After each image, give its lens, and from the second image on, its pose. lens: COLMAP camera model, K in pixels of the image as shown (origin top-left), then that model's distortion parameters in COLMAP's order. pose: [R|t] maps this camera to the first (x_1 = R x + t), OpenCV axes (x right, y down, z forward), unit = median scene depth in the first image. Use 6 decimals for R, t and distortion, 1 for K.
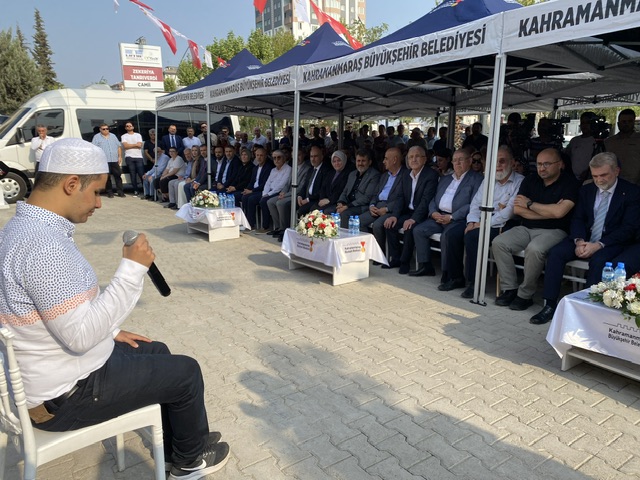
lens RADIAL K [[492.7, 0, 320.0], [0, 492.7, 240.0], [0, 0, 1]] dist [0.038222, -0.036485]
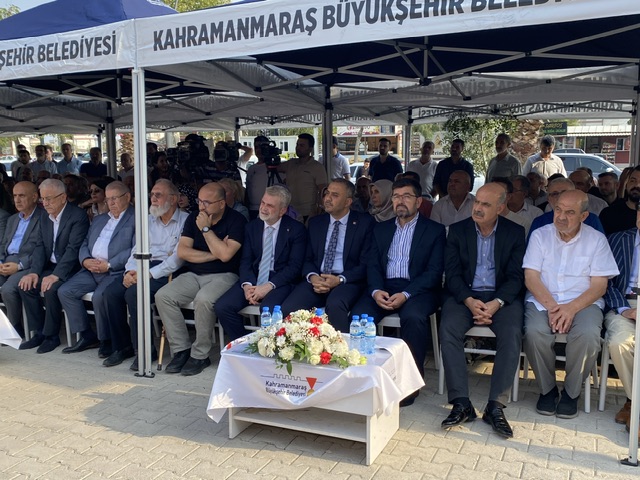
lens RADIAL K [[644.8, 0, 318.7], [0, 644.8, 247.6], [0, 0, 1]] dist [0.119271, -0.230591]
pose [[0.862749, -0.078193, 0.499549, 0.054129], [0.111639, 0.993046, -0.037368, -0.004924], [-0.493153, 0.088008, 0.865479, -0.054002]]
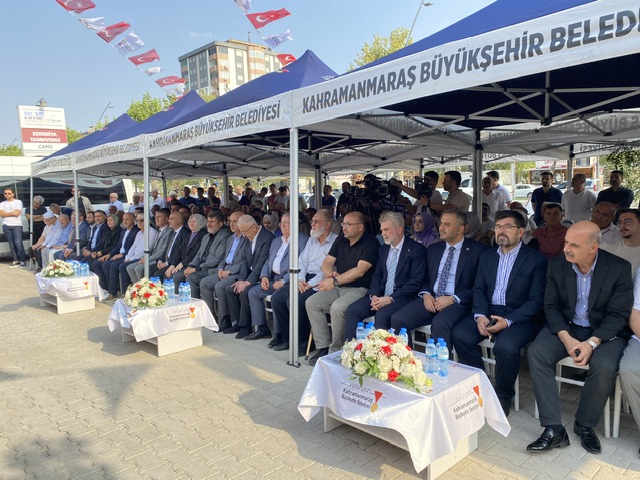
lens RADIAL K [[492.7, 0, 320.0], [0, 492.7, 240.0], [0, 0, 1]] dist [0.038222, -0.036485]
pose [[0.987339, -0.041906, 0.152992, 0.224549], [0.058585, 0.992618, -0.106193, -0.014451], [-0.147412, 0.113811, 0.982505, -0.028540]]
